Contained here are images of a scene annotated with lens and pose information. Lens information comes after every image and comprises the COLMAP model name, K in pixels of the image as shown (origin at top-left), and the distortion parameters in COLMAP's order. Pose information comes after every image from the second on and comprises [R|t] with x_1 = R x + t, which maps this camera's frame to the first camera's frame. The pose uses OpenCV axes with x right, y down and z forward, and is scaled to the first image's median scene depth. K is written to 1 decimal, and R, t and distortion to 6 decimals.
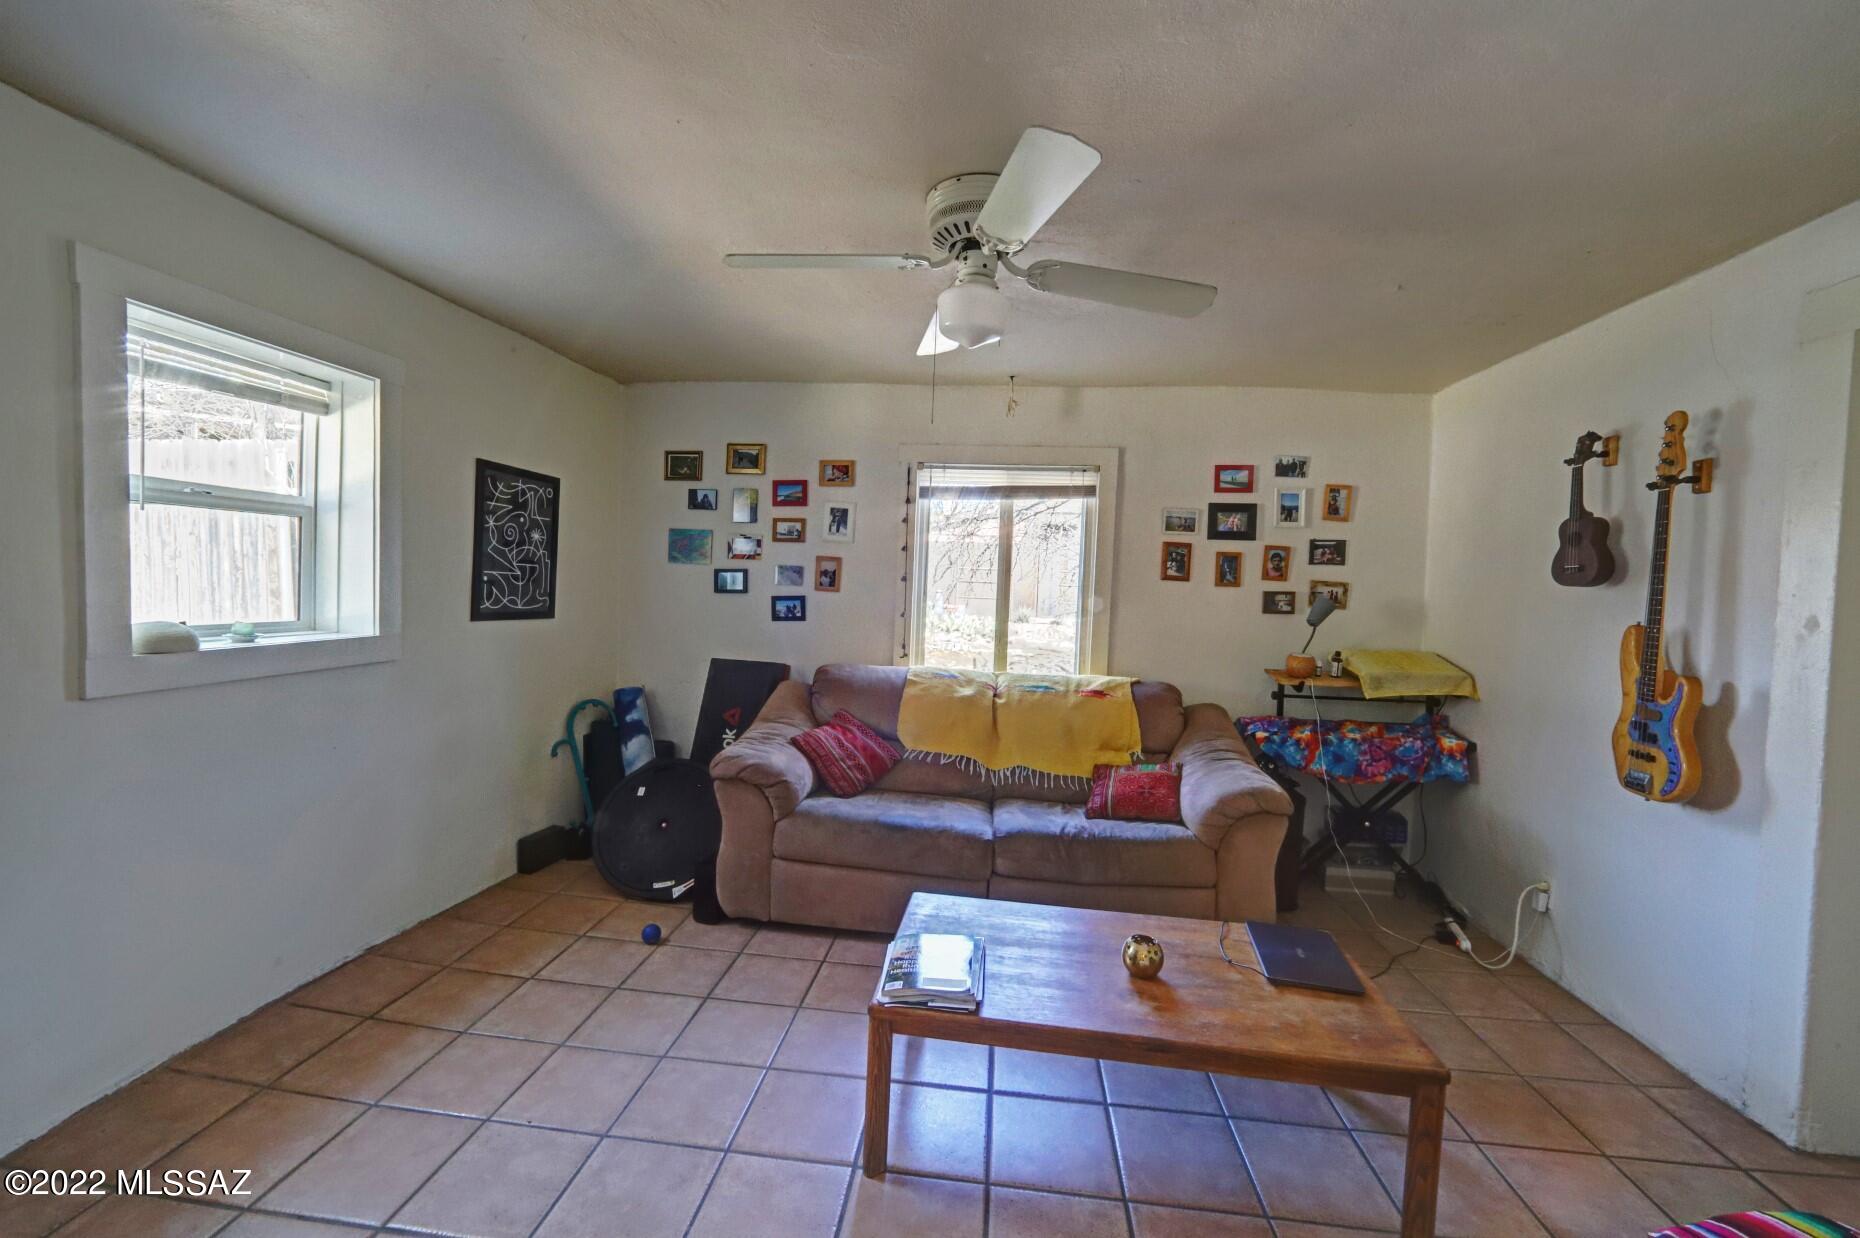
lens RADIAL K [[743.8, 0, 927.3], [0, 743.8, 613.3], [0, 0, 1]] dist [-0.043210, 0.018005]
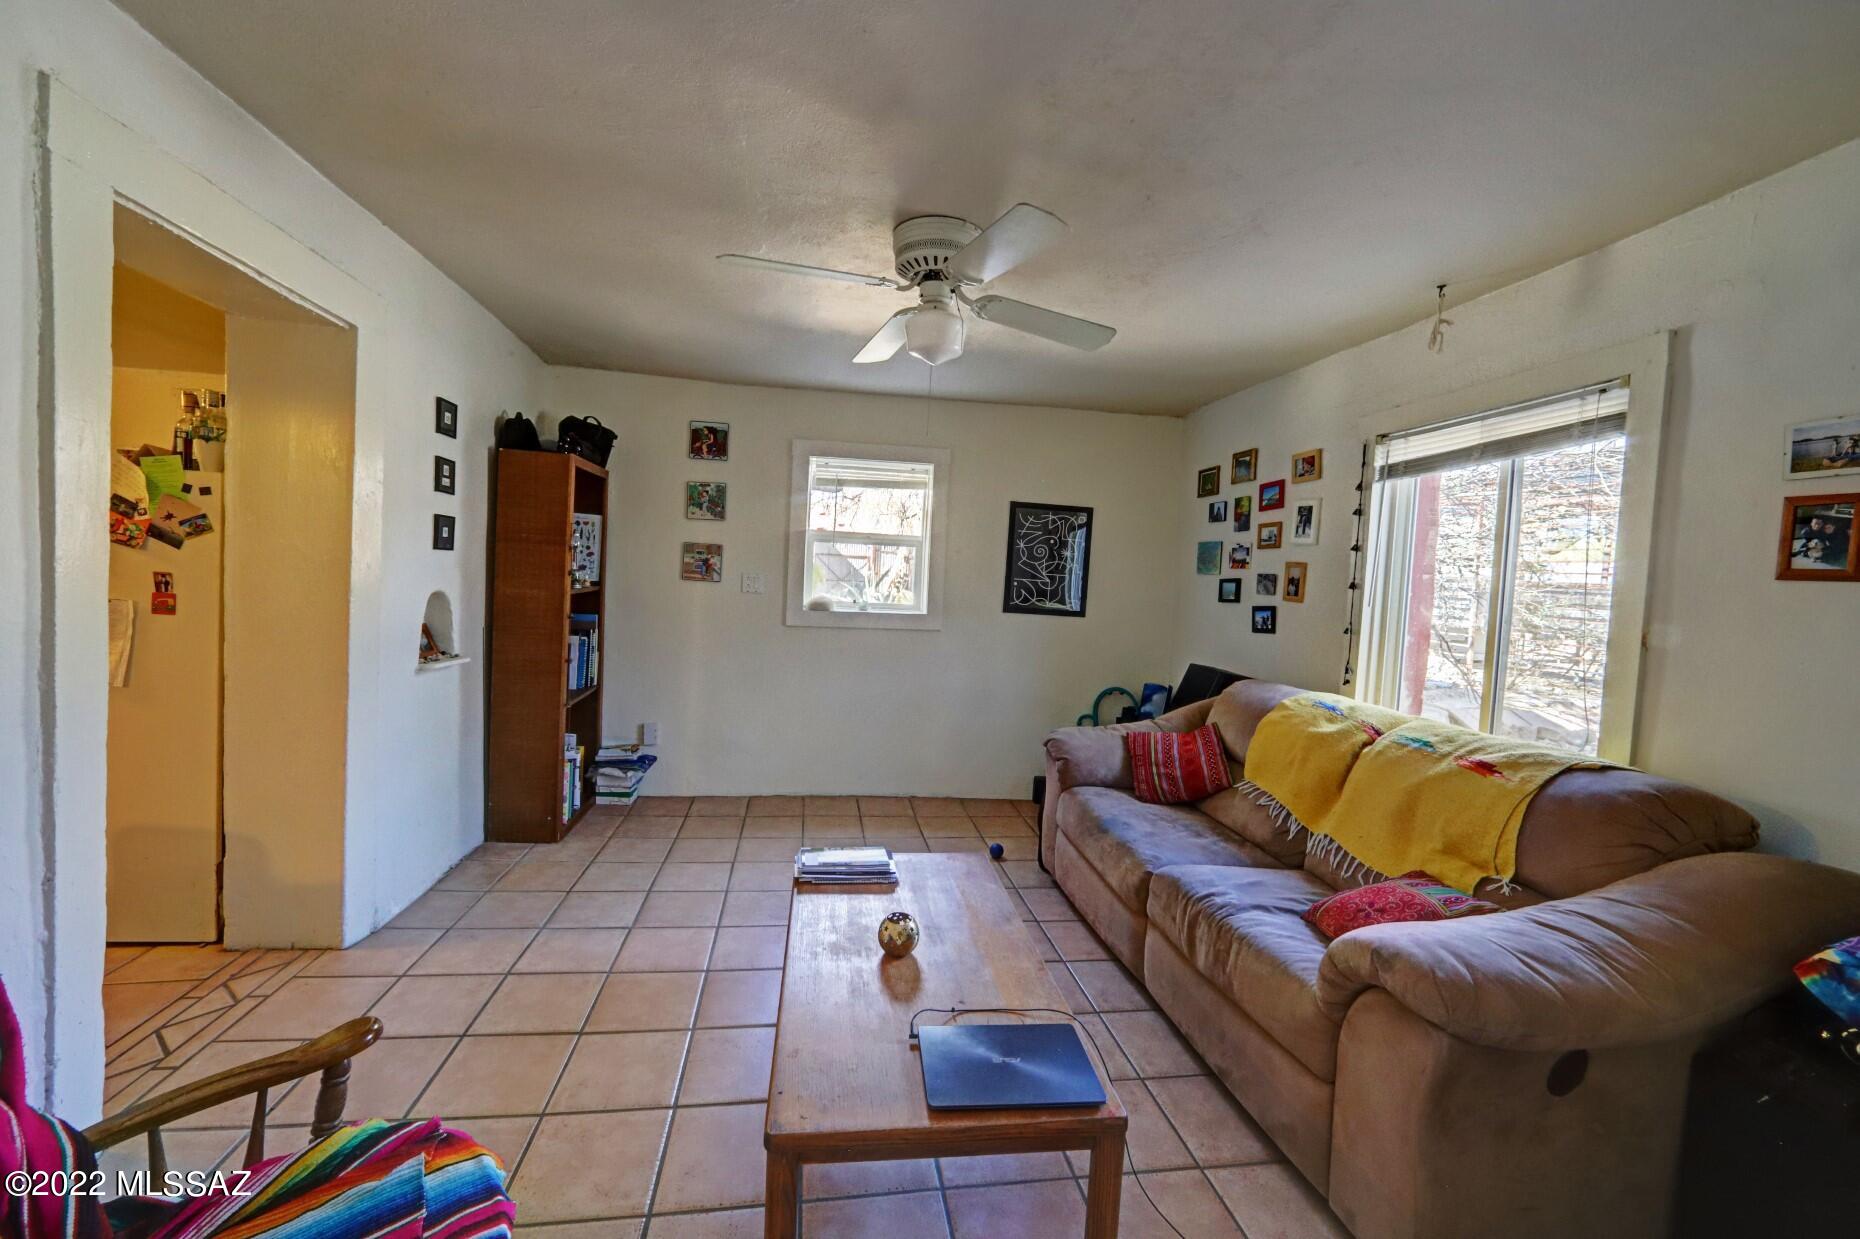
lens RADIAL K [[740.5, 0, 920.8], [0, 740.5, 610.1], [0, 0, 1]] dist [-0.040074, 0.017987]
pose [[0.258692, 0.019516, -0.965763, 0.629821], [-0.079645, 0.996823, -0.001191, 0.017764], [0.962671, 0.077226, 0.259425, 0.373577]]
